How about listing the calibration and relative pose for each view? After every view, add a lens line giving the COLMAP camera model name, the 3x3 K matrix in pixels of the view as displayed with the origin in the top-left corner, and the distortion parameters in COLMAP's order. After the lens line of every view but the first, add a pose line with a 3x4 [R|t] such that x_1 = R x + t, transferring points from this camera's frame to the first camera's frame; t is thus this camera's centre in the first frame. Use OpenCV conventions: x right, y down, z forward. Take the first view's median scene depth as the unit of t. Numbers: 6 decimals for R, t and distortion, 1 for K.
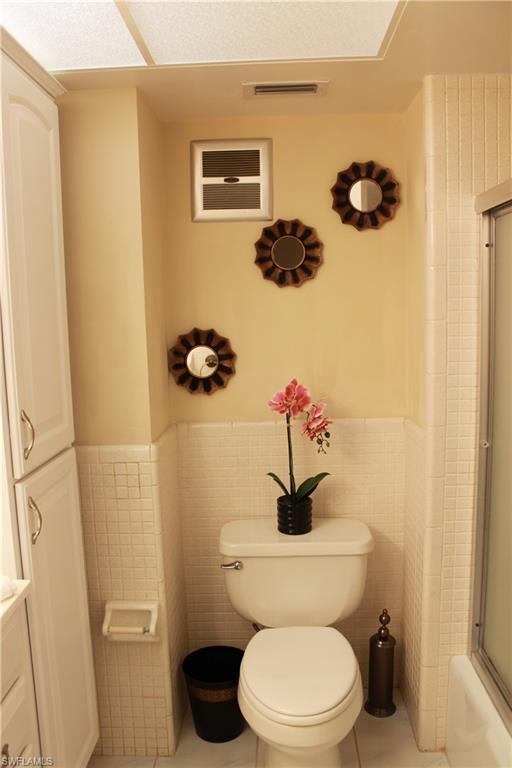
lens RADIAL K [[645.1, 0, 256.0], [0, 645.1, 384.0], [0, 0, 1]] dist [-0.164858, 0.136961]
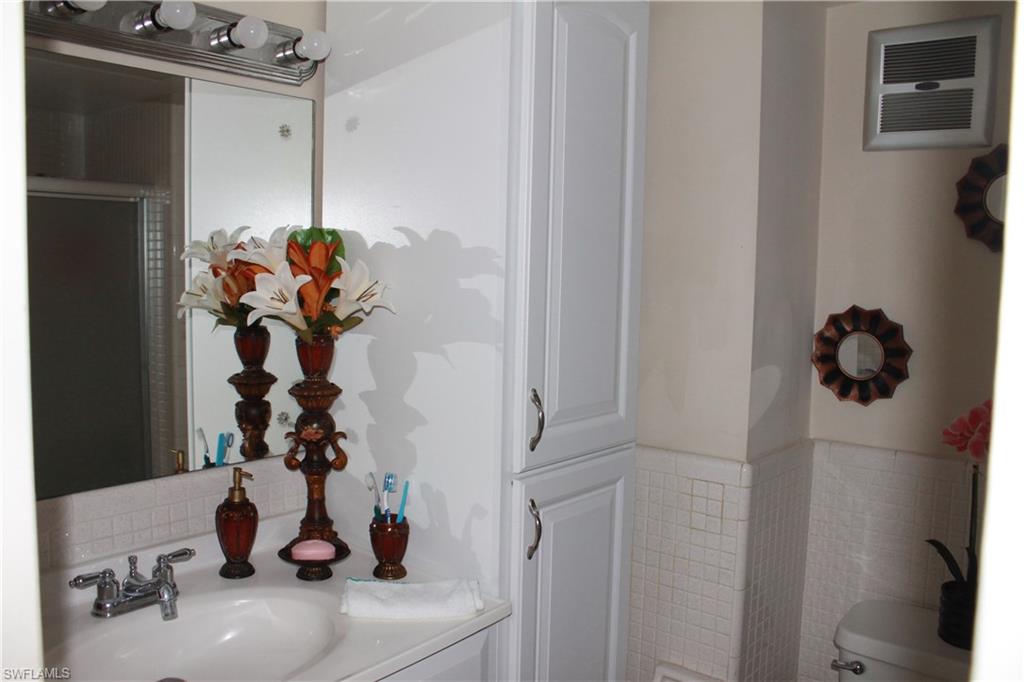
lens RADIAL K [[860.1, 0, 512.0], [0, 860.1, 341.0], [0, 0, 1]] dist [-0.164858, 0.136961]
pose [[0.798243, 0.098912, -0.594159, 0.152456], [-0.118491, 0.992936, 0.006107, -0.012679], [0.590566, 0.065527, 0.804324, 0.074242]]
